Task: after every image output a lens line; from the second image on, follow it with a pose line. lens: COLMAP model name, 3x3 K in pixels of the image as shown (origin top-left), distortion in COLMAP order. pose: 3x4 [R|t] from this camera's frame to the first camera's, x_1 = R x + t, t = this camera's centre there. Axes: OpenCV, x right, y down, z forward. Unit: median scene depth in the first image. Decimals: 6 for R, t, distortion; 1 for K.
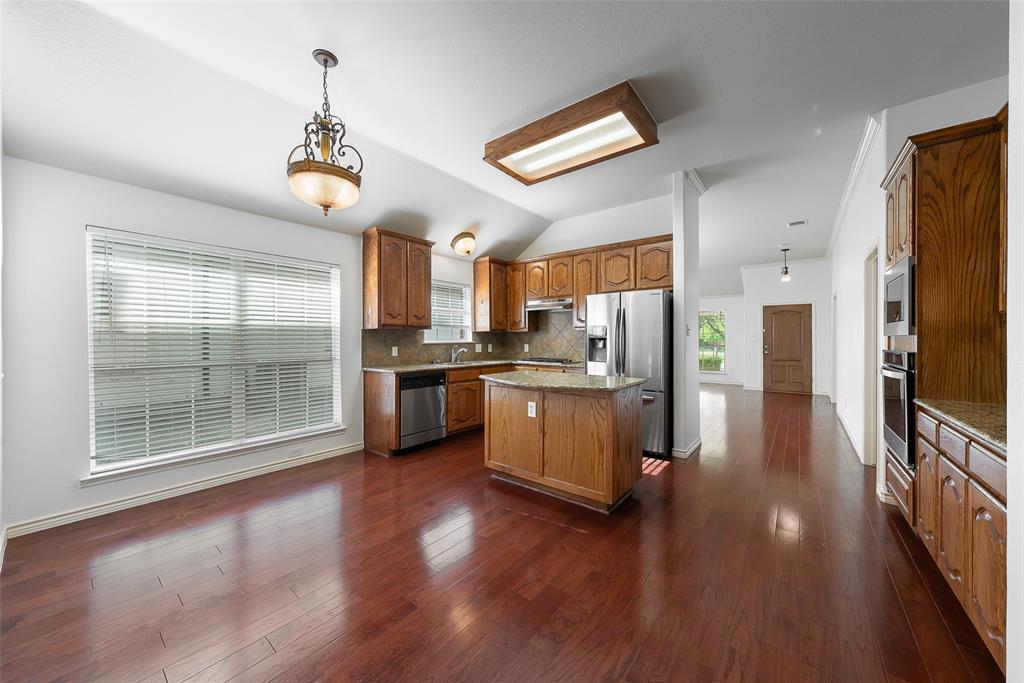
lens RADIAL K [[369.3, 0, 516.4], [0, 369.3, 342.1], [0, 0, 1]] dist [-0.000676, -0.000181]
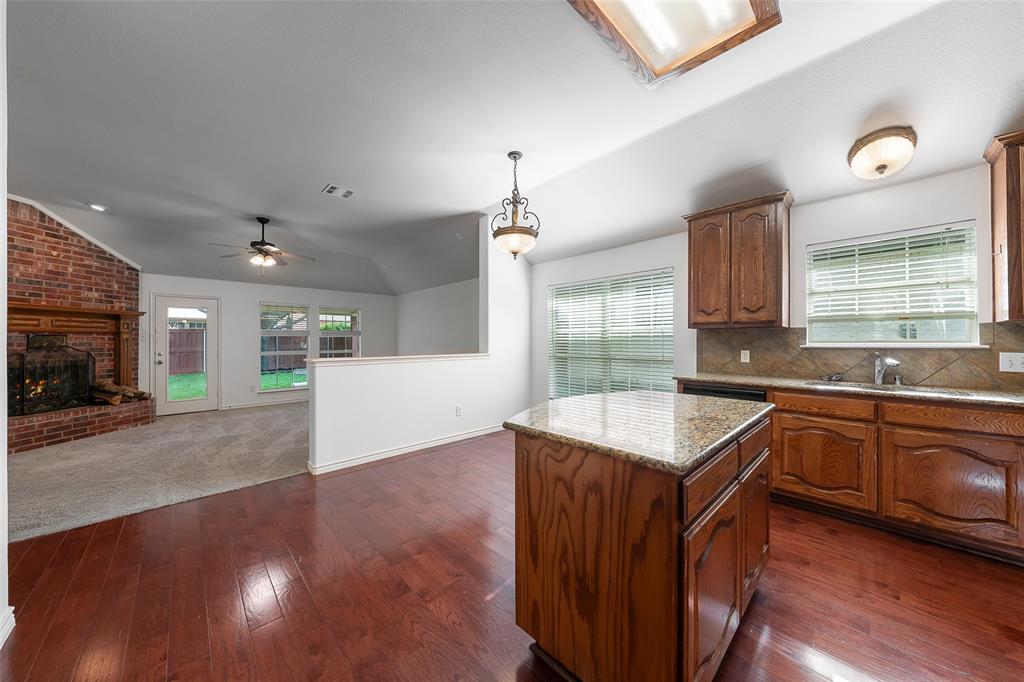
lens RADIAL K [[345.3, 0, 516.7], [0, 345.3, 340.4], [0, 0, 1]] dist [-0.005425, 0.000203]
pose [[-0.144683, -0.002346, -0.989475, 0.455720], [-0.006520, 0.999978, -0.001418, -0.004167], [0.989457, 0.006246, -0.144695, 0.631348]]
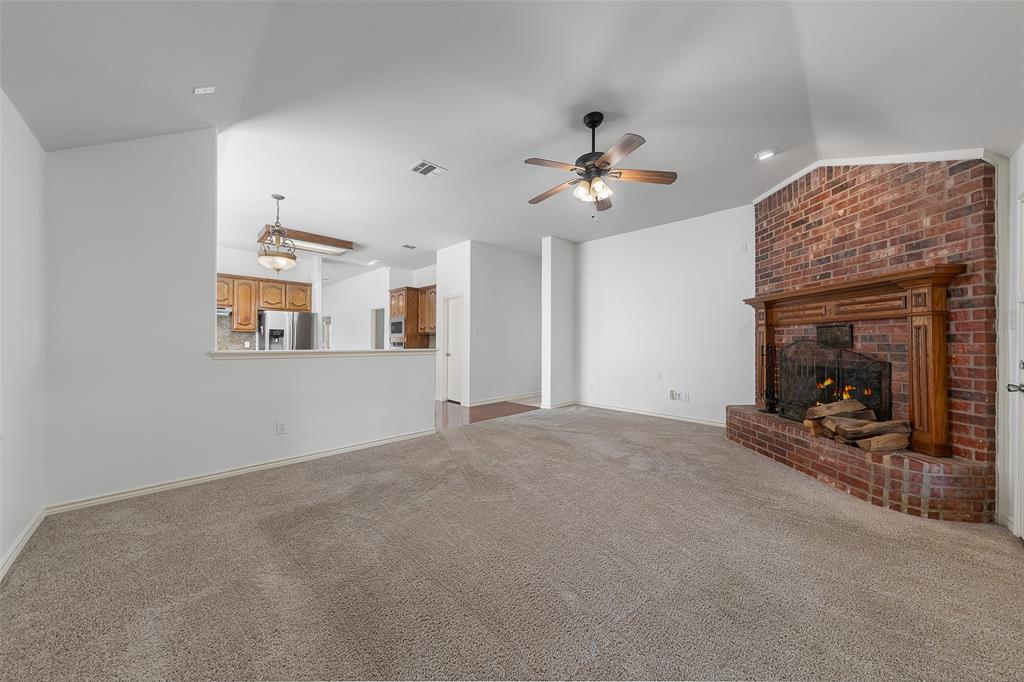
lens RADIAL K [[345.3, 0, 516.7], [0, 345.3, 340.4], [0, 0, 1]] dist [-0.005425, 0.000203]
pose [[0.116101, 0.004983, 0.993225, -1.151699], [0.004922, 0.999972, -0.005593, 0.019982], [-0.993225, 0.005538, 0.116073, -0.263124]]
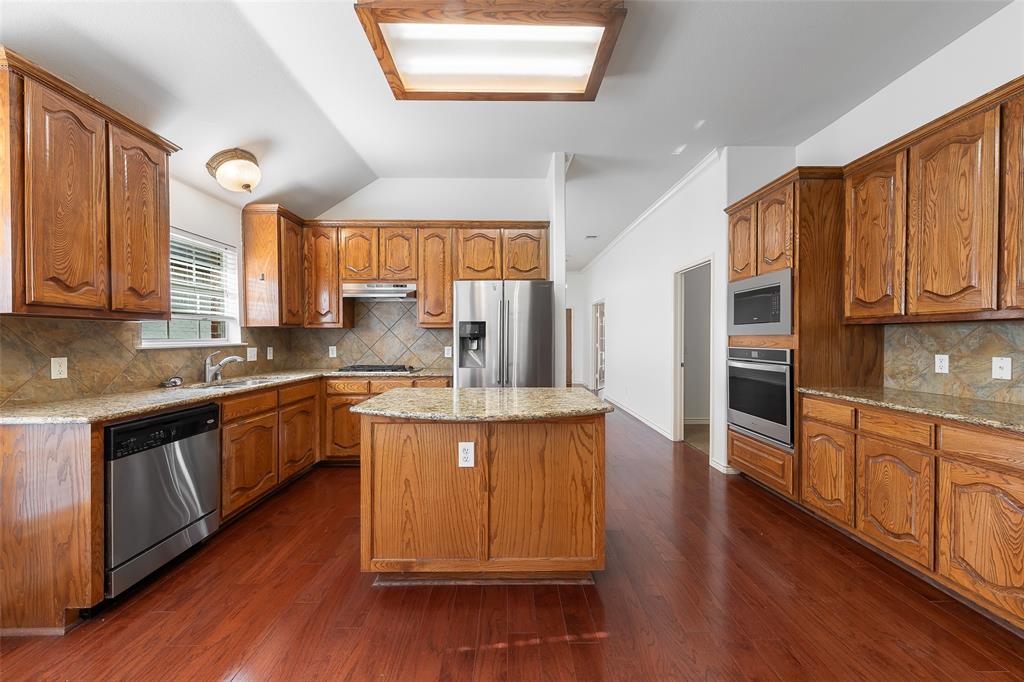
lens RADIAL K [[369.3, 0, 516.4], [0, 369.3, 341.6], [0, 0, 1]] dist [-0.000676, -0.000181]
pose [[0.772869, -0.008222, 0.634513, -0.189137], [0.007826, 0.999964, 0.003425, -0.003502], [-0.634518, 0.002319, 0.772905, 0.324391]]
